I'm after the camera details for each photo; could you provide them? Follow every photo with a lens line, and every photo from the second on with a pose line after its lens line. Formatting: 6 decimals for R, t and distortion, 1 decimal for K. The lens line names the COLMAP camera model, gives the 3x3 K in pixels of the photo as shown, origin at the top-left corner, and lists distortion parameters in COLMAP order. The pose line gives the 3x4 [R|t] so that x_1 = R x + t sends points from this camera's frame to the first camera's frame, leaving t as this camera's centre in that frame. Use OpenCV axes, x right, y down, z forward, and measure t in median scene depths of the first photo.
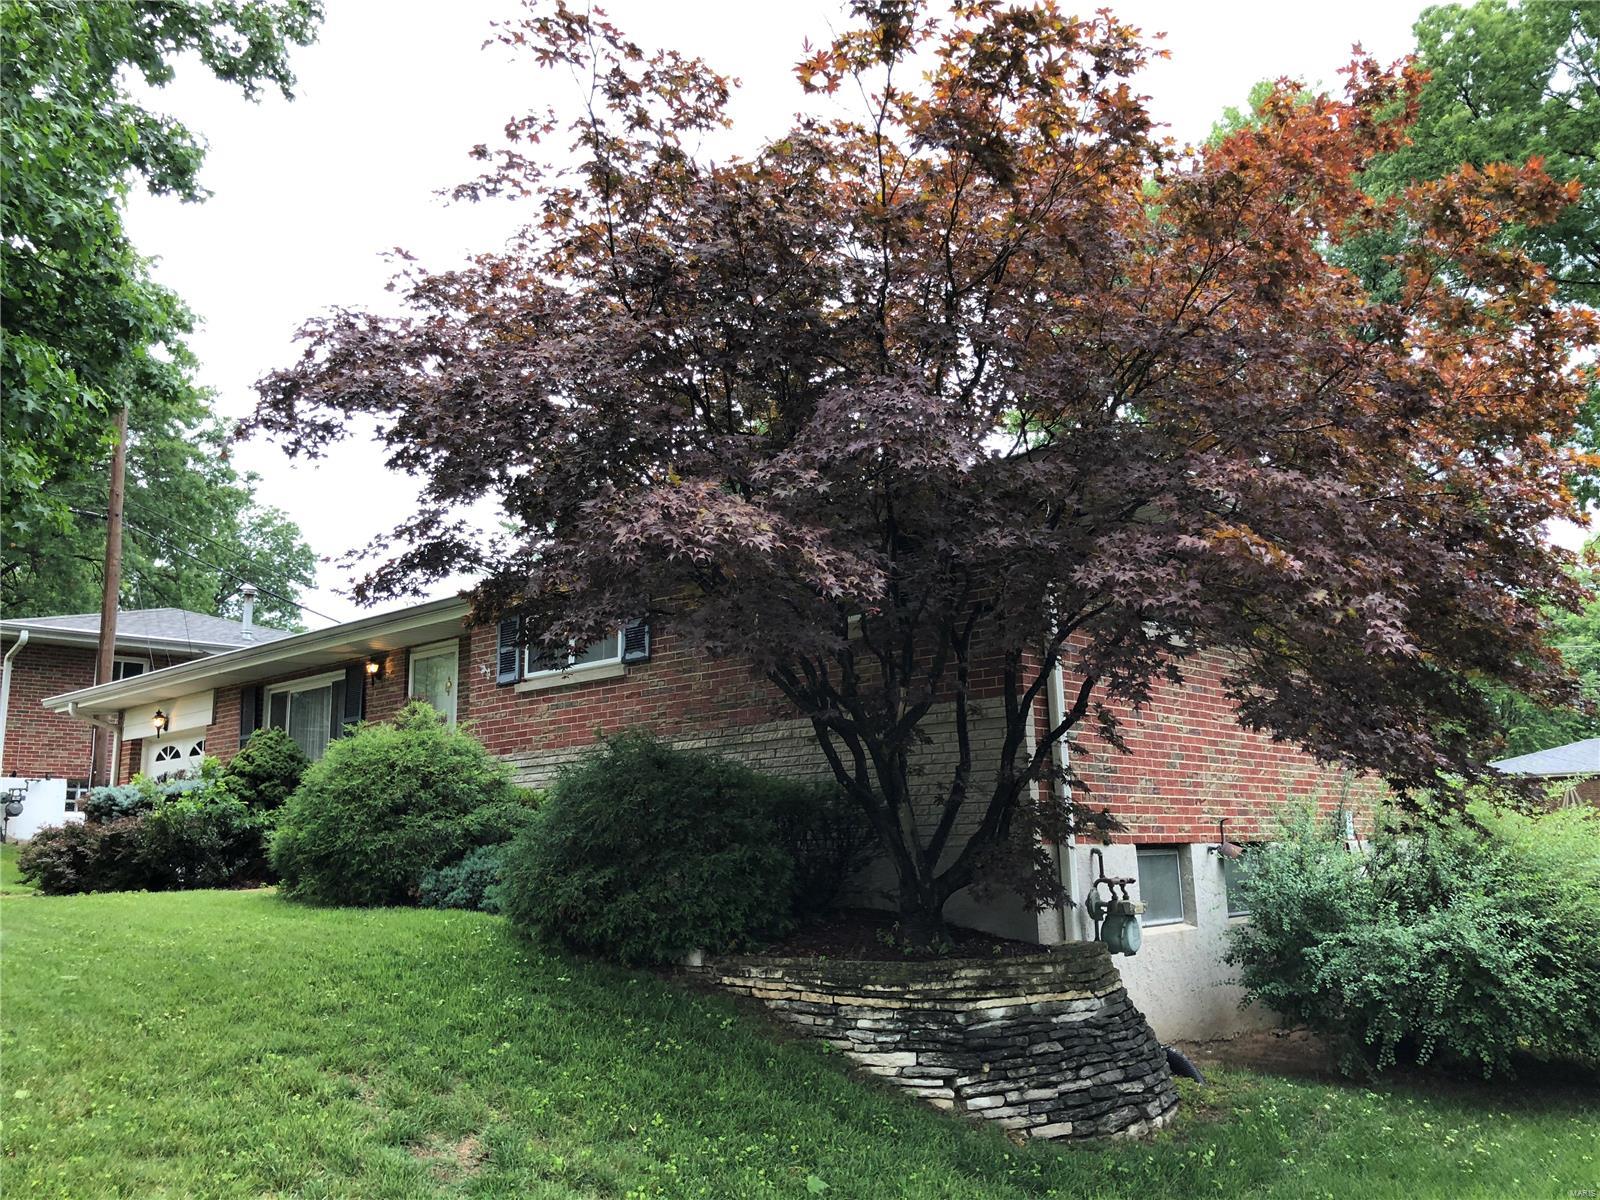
lens RADIAL K [[1299.7, 0, 801.3], [0, 1299.7, 627.9], [0, 0, 1]] dist [-0.008323, -0.010651]
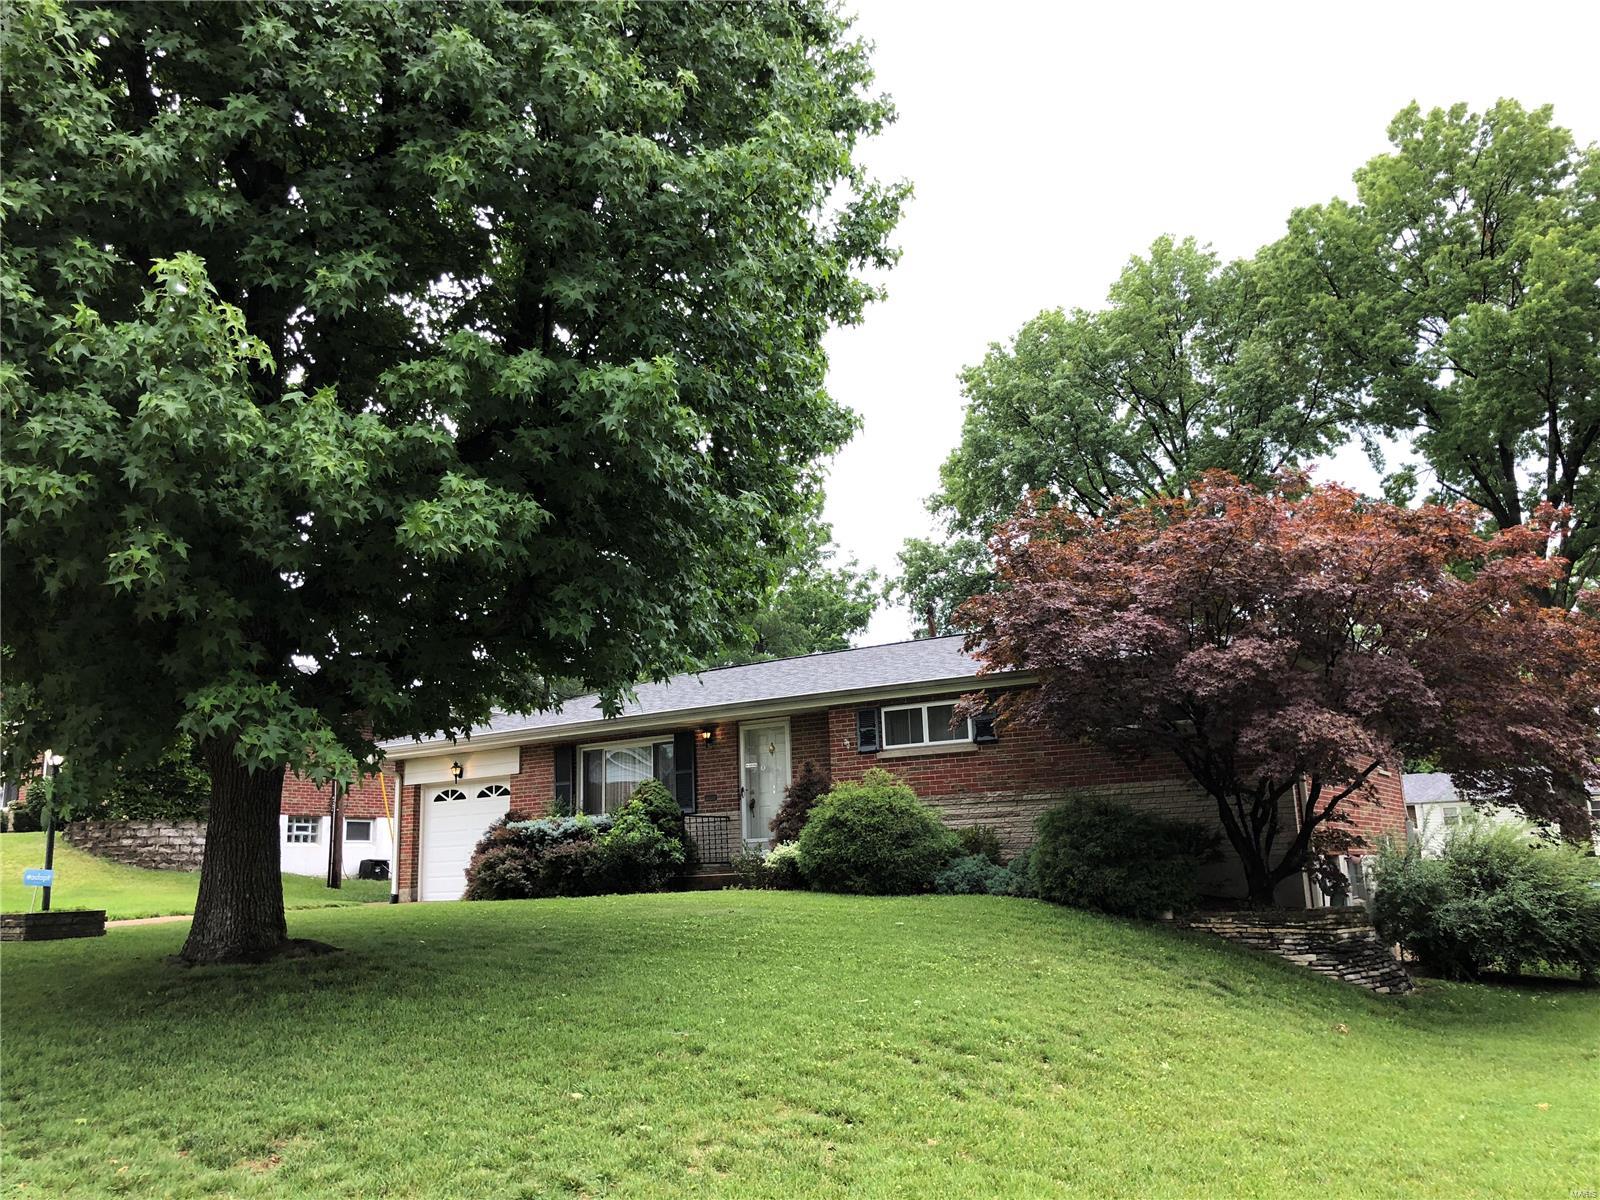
lens RADIAL K [[1287.9, 0, 800.0], [0, 1287.9, 600.0], [0, 0, 1]] dist [0.091219, -0.183163]
pose [[0.988624, 0.024793, 0.148353, -0.557925], [-0.017951, 0.998720, -0.047281, -0.064960], [-0.149336, 0.044080, 0.987804, -0.504213]]
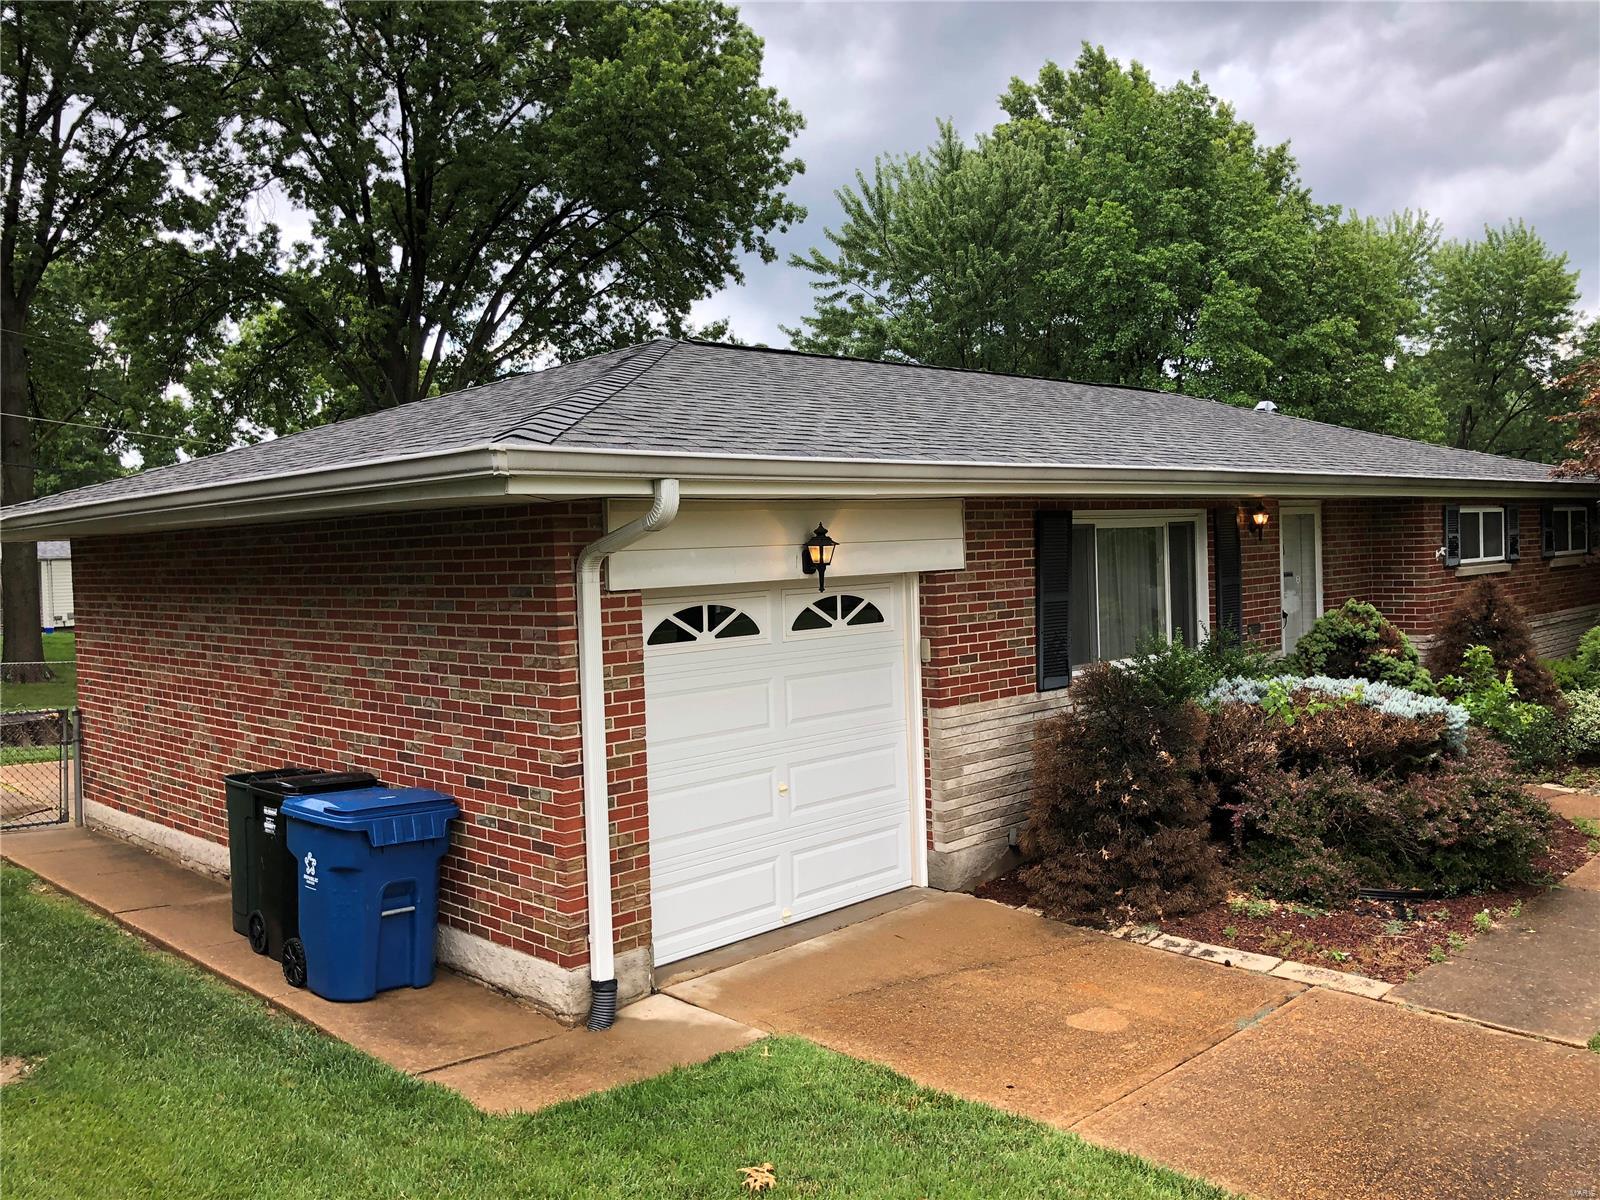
lens RADIAL K [[1304.1, 0, 803.4], [0, 1304.1, 577.8], [0, 0, 1]] dist [0.056204, -0.113957]
pose [[0.066959, -0.002621, 0.997752, -1.438379], [-0.138687, 0.990265, 0.011909, 0.120436], [-0.988070, -0.139172, 0.065944, 1.538290]]
